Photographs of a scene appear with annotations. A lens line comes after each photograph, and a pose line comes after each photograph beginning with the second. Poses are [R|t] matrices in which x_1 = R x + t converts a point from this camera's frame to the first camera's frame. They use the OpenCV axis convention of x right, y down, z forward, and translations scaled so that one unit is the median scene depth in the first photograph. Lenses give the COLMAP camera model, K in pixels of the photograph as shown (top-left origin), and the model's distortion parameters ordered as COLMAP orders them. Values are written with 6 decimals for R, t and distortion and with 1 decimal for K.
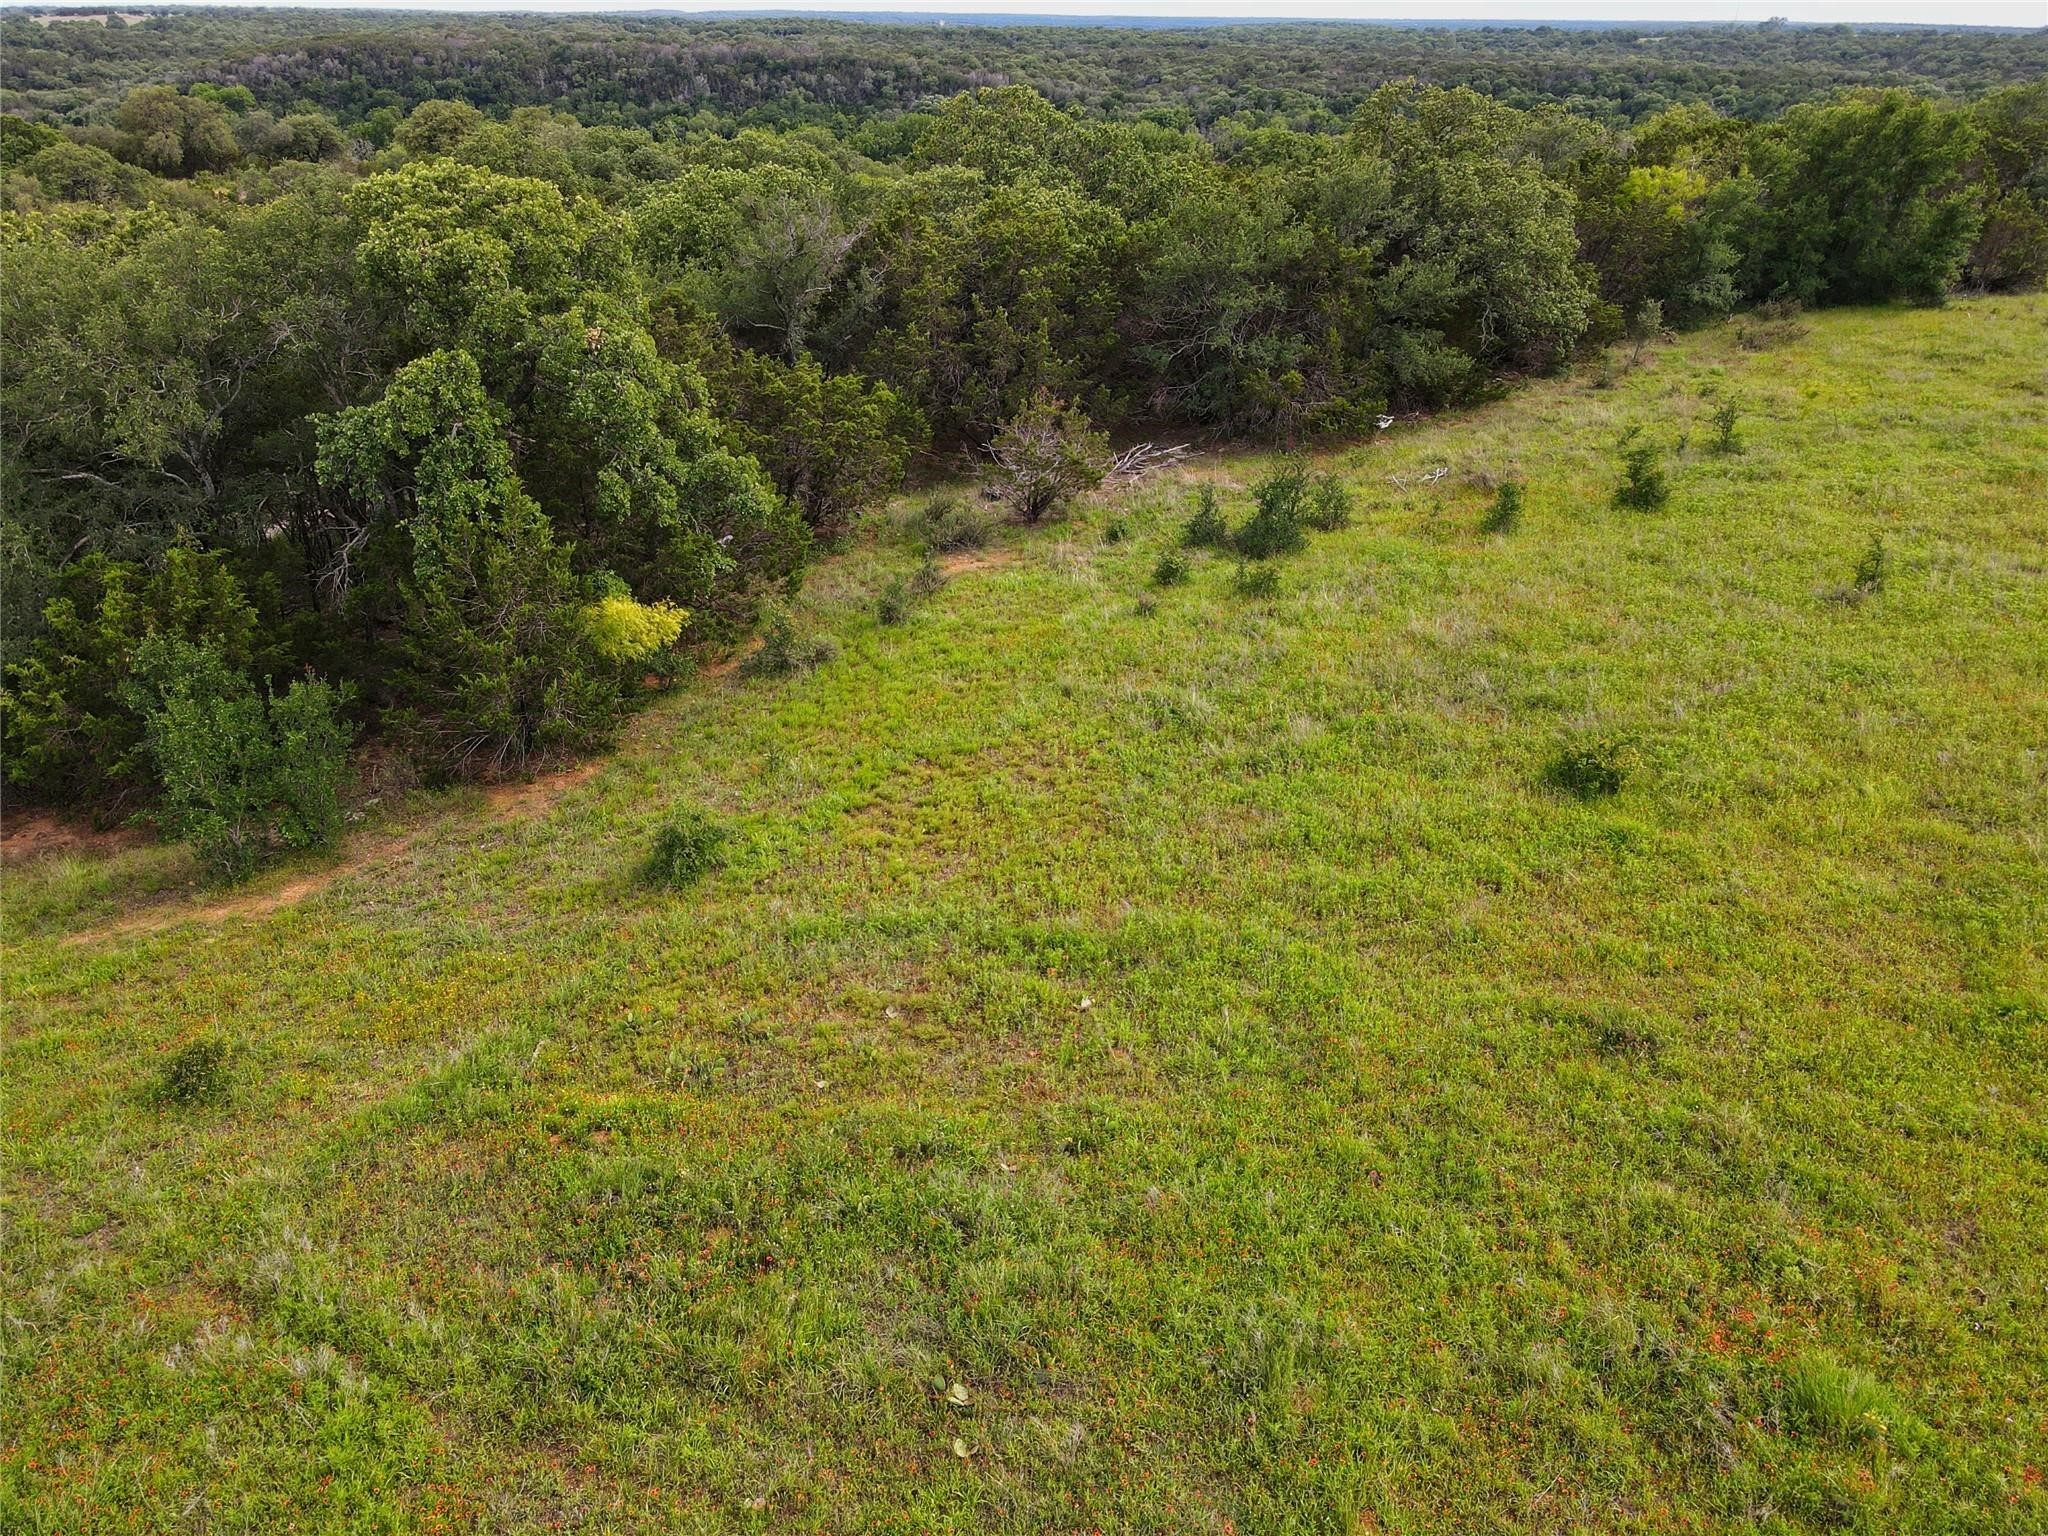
lens RADIAL K [[1520.3, 0, 1024.0], [0, 1520.3, 768.0], [0, 0, 1]] dist [-0.001495, 0.037500]
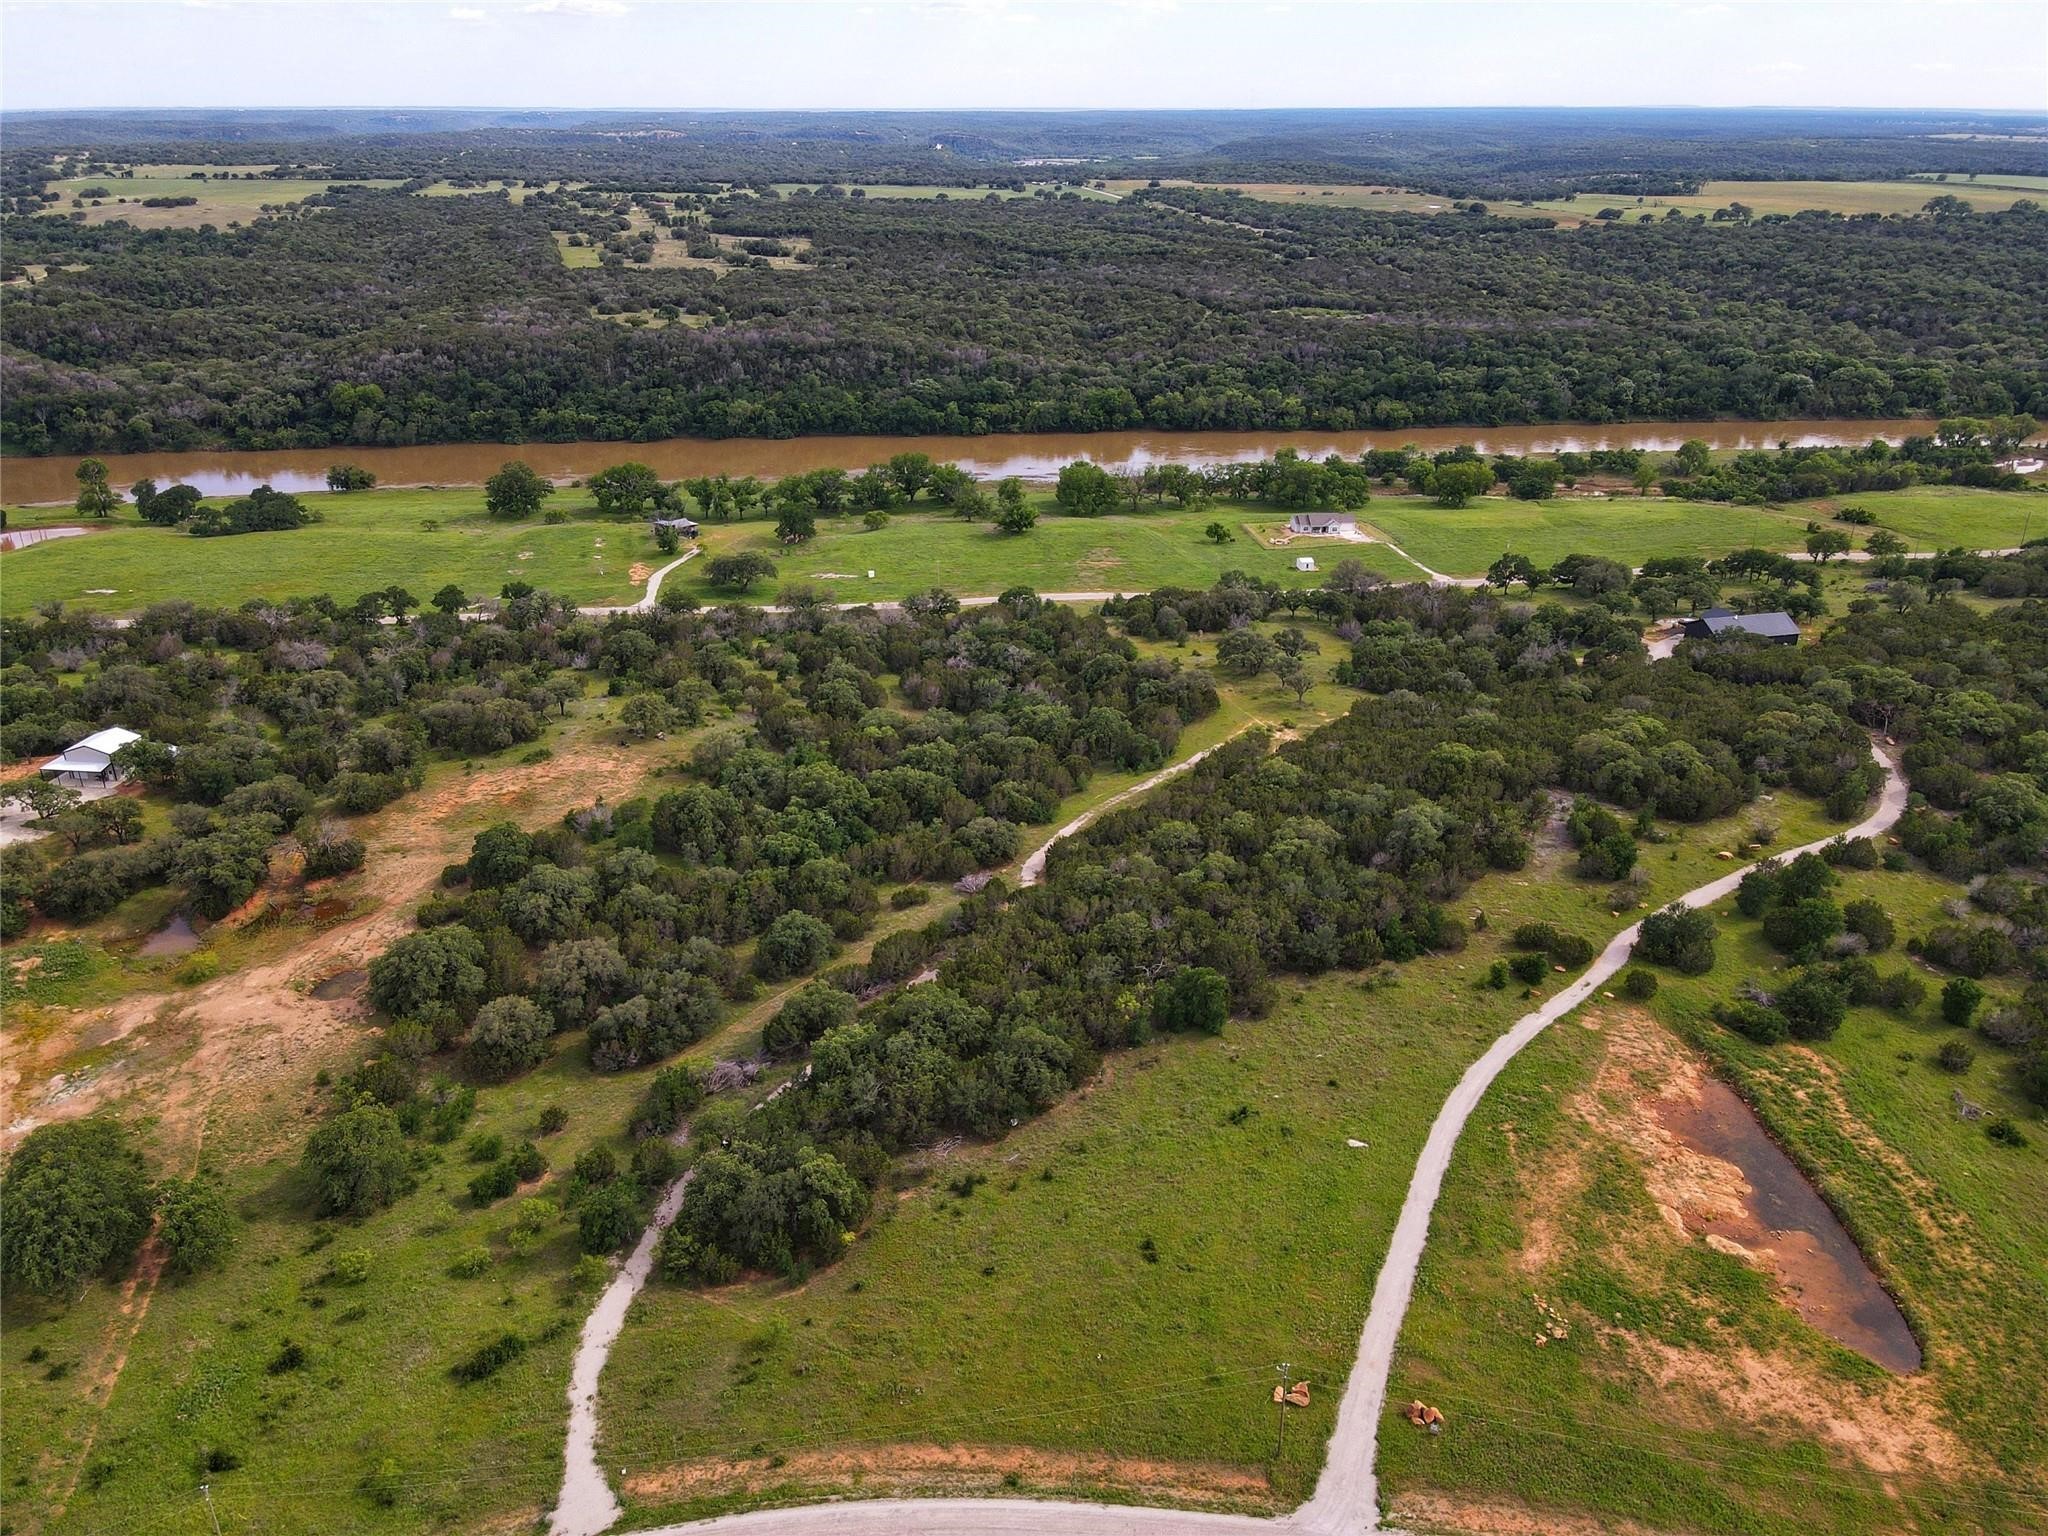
lens RADIAL K [[1520.3, 0, 1024.0], [0, 1520.3, 768.0], [0, 0, 1]] dist [-0.001495, 0.037500]
pose [[0.999995, -0.002969, 0.000544, 0.019855], [0.002989, 0.999151, -0.041079, -0.074376], [-0.000422, 0.041081, 0.999156, -0.223500]]
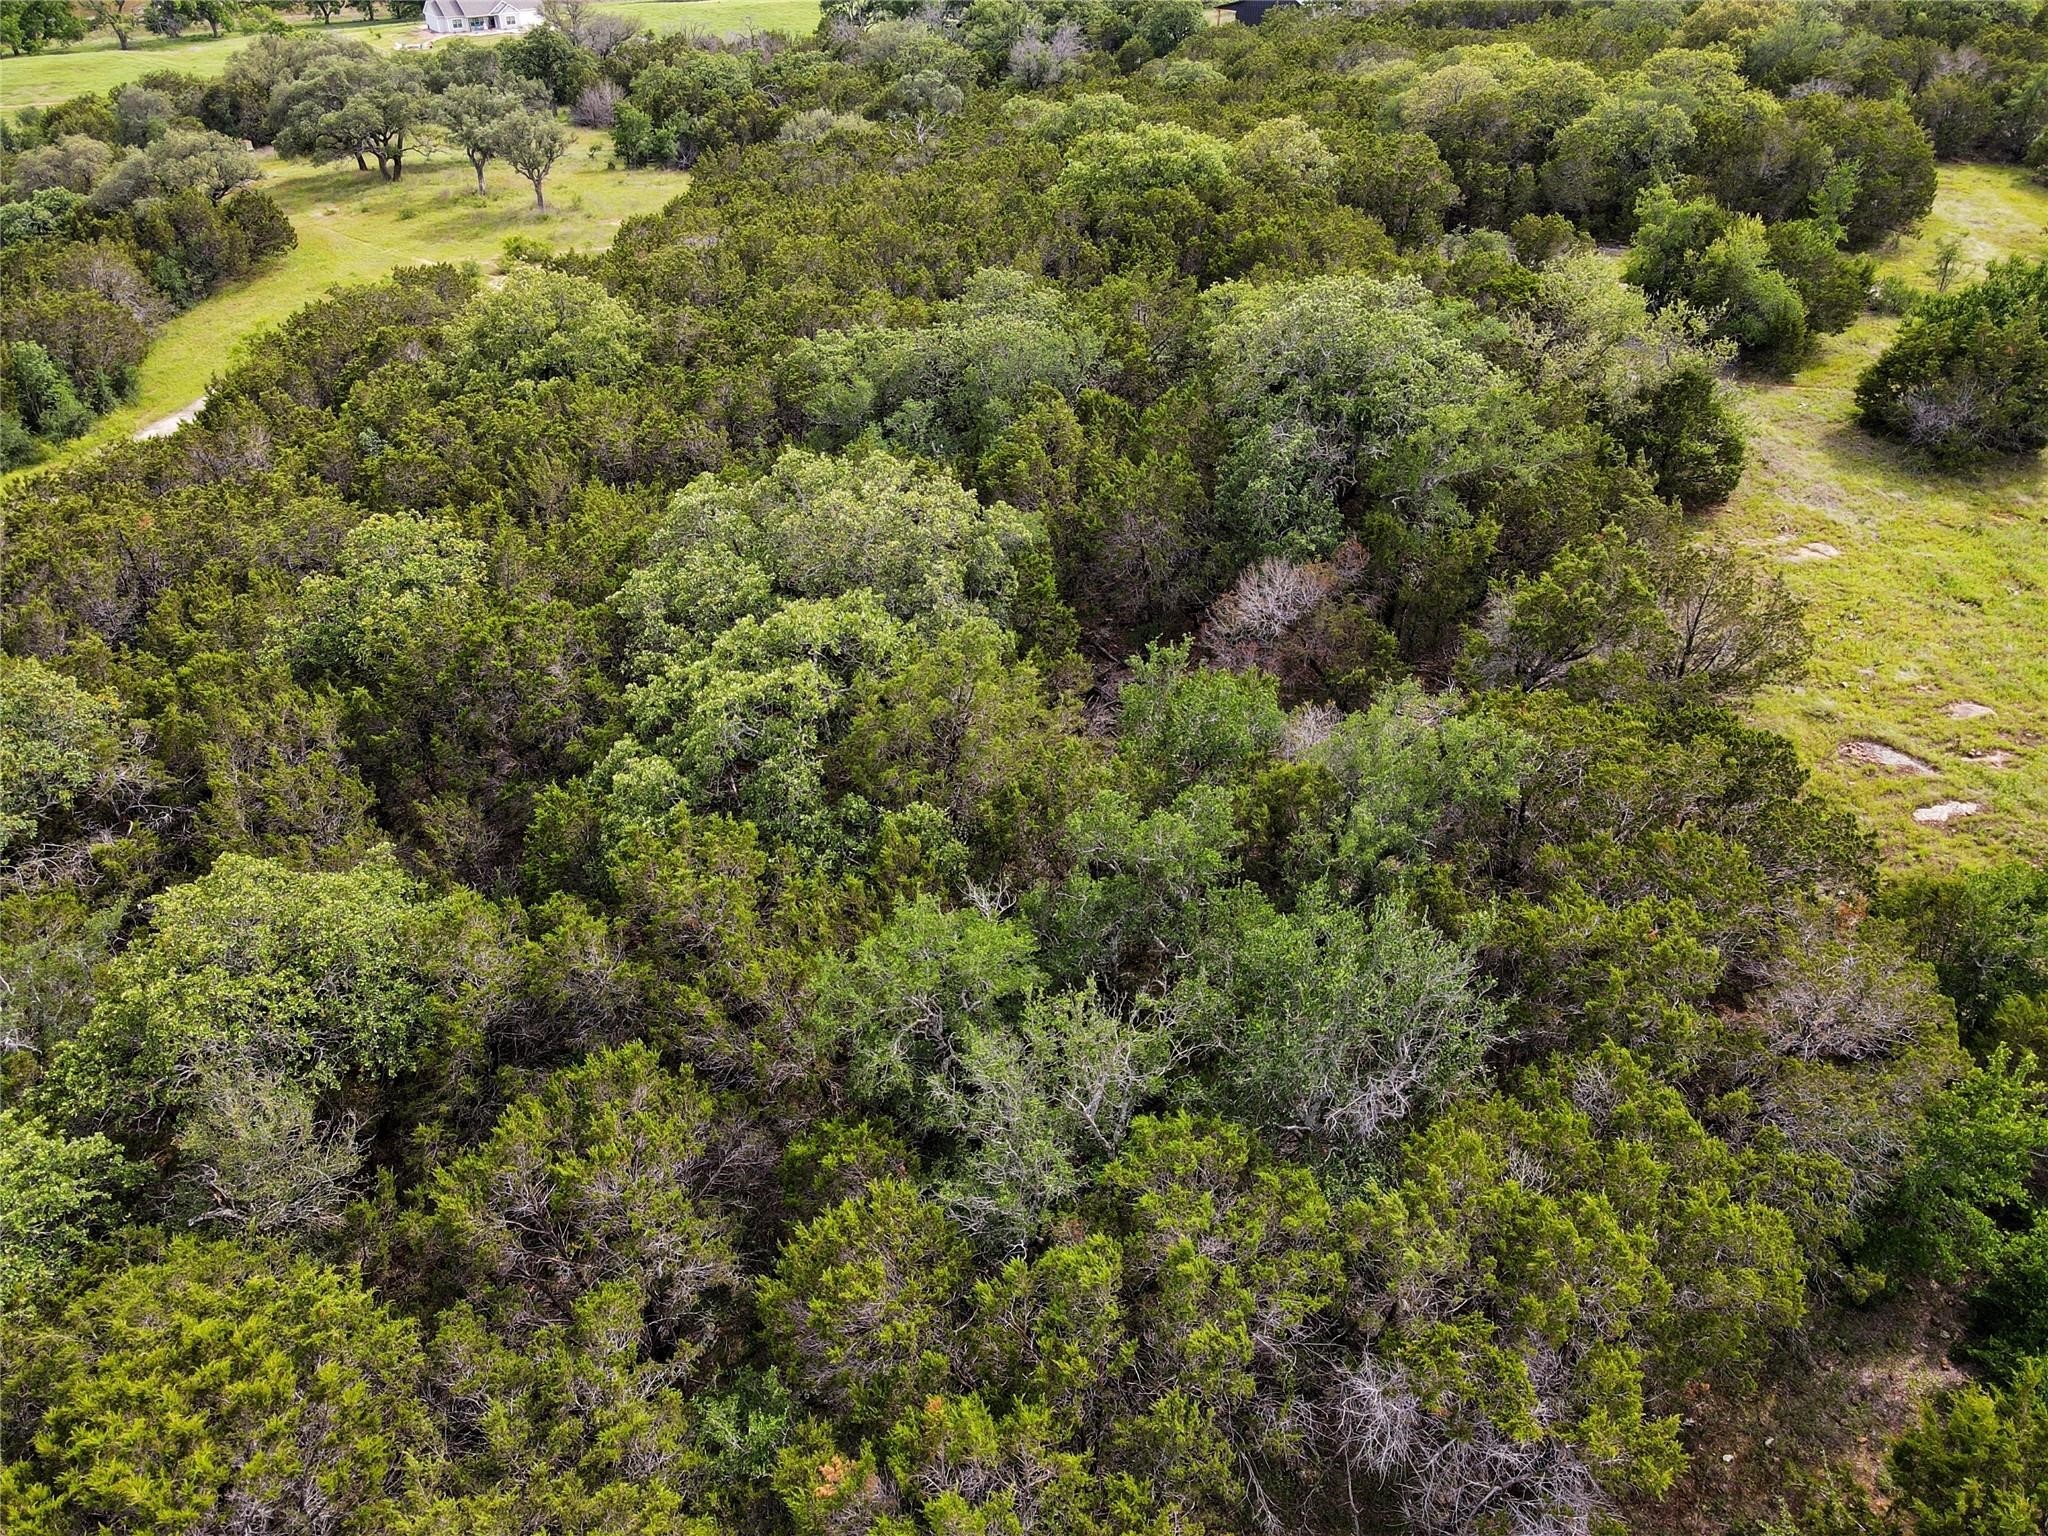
lens RADIAL K [[1520.3, 0, 1024.0], [0, 1520.3, 768.0], [0, 0, 1]] dist [-0.001495, 0.037500]
pose [[0.865953, -0.288300, 0.408668, 0.072191], [0.227249, 0.954724, 0.191991, -0.075108], [-0.445516, -0.073386, 0.892261, 0.111788]]
